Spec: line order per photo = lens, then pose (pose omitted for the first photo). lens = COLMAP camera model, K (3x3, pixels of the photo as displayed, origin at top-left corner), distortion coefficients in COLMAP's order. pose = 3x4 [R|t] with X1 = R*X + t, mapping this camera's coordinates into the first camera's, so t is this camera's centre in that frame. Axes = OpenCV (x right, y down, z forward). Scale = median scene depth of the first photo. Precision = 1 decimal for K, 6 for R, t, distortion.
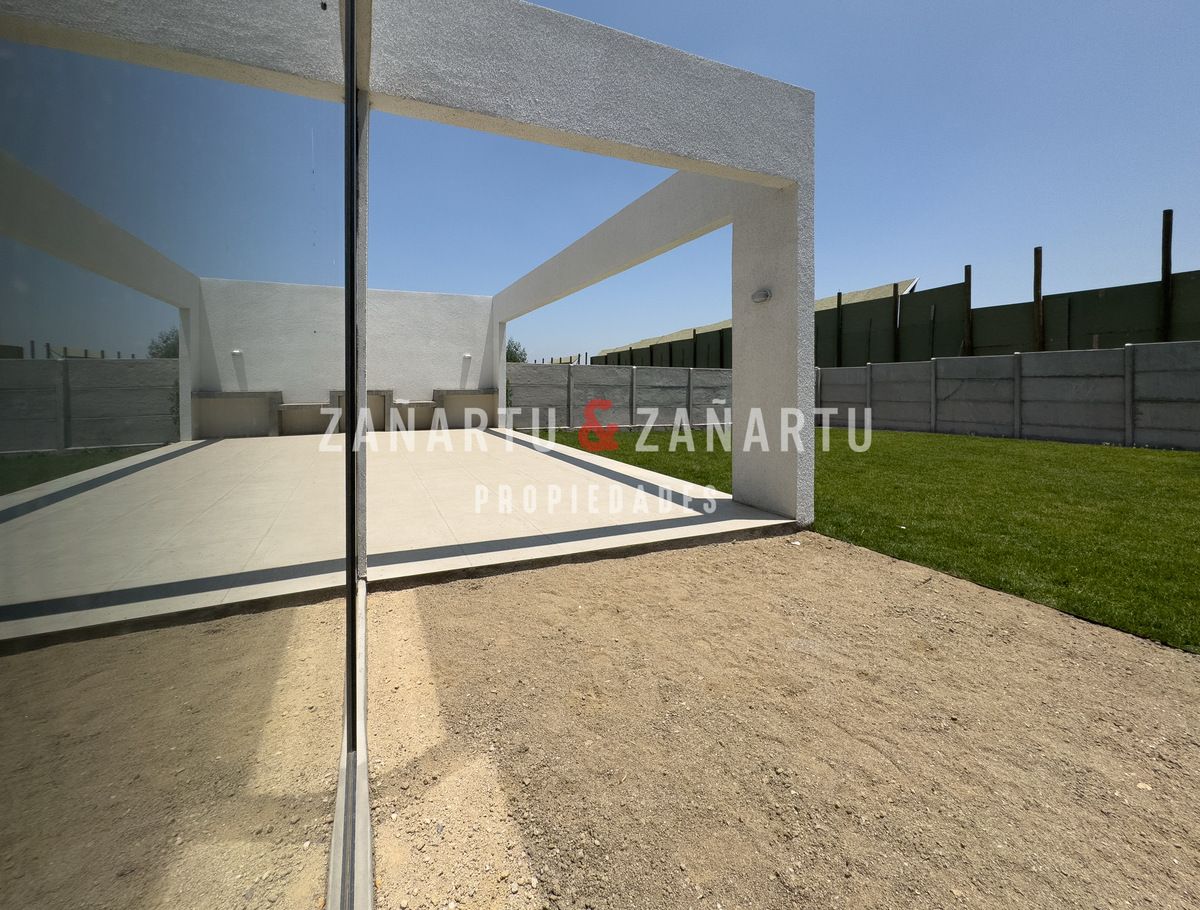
lens RADIAL K [[491.4, 0, 573.8], [0, 491.4, 396.6], [0, 0, 1]] dist [-0.003583, 0.000434]
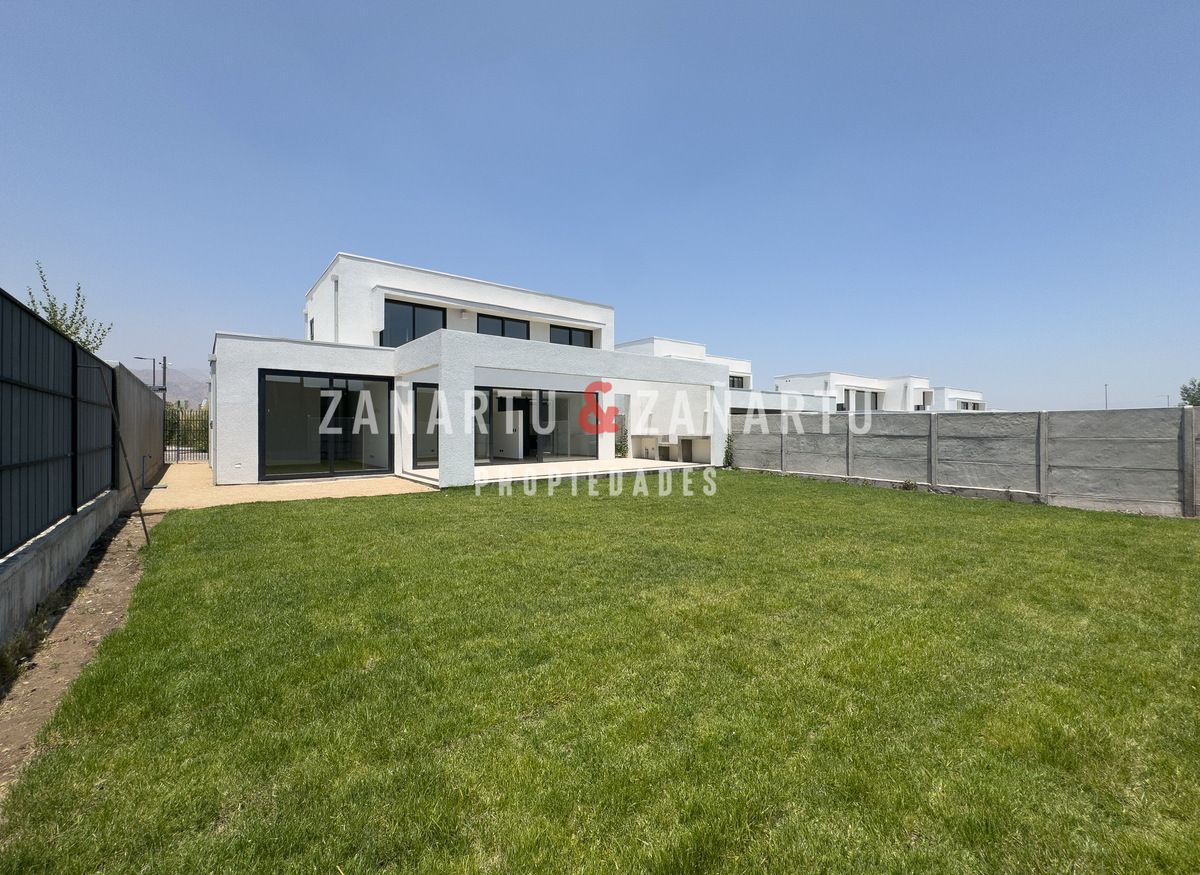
lens RADIAL K [[480.6, 0, 591.9], [0, 480.6, 429.0], [0, 0, 1]] dist [-0.008981, 0.000017]
pose [[0.260696, 0.001719, -0.965420, 1.048858], [-0.017916, 0.999835, -0.003057, -0.024624], [0.965255, 0.018093, 0.260683, 0.349715]]
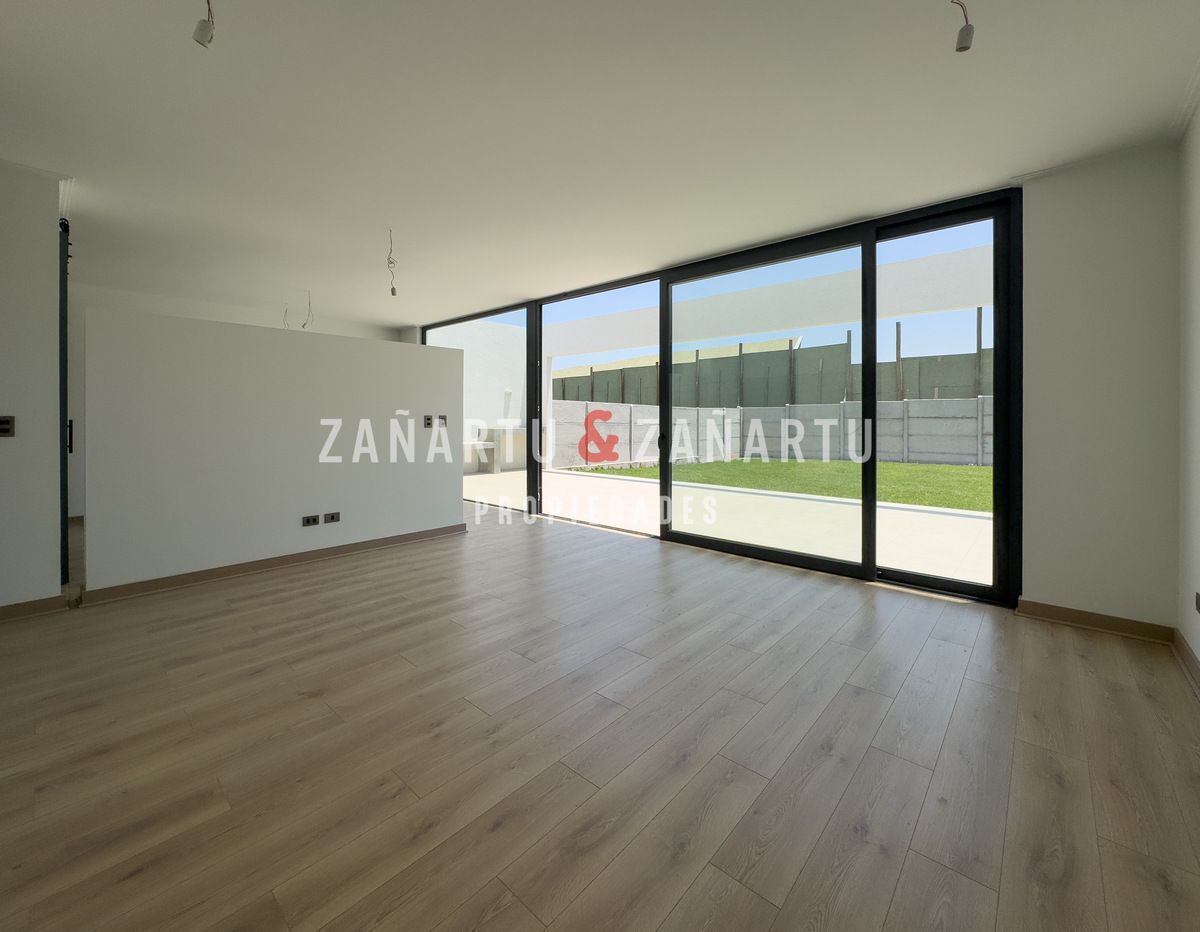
lens RADIAL K [[494.4, 0, 574.2], [0, 494.4, 436.2], [0, 0, 1]] dist [-0.007279, 0.000005]
pose [[0.913821, -0.009952, 0.405996, -0.493986], [0.004875, 0.999896, 0.013538, -0.010788], [-0.406089, -0.010392, 0.913774, 0.122249]]
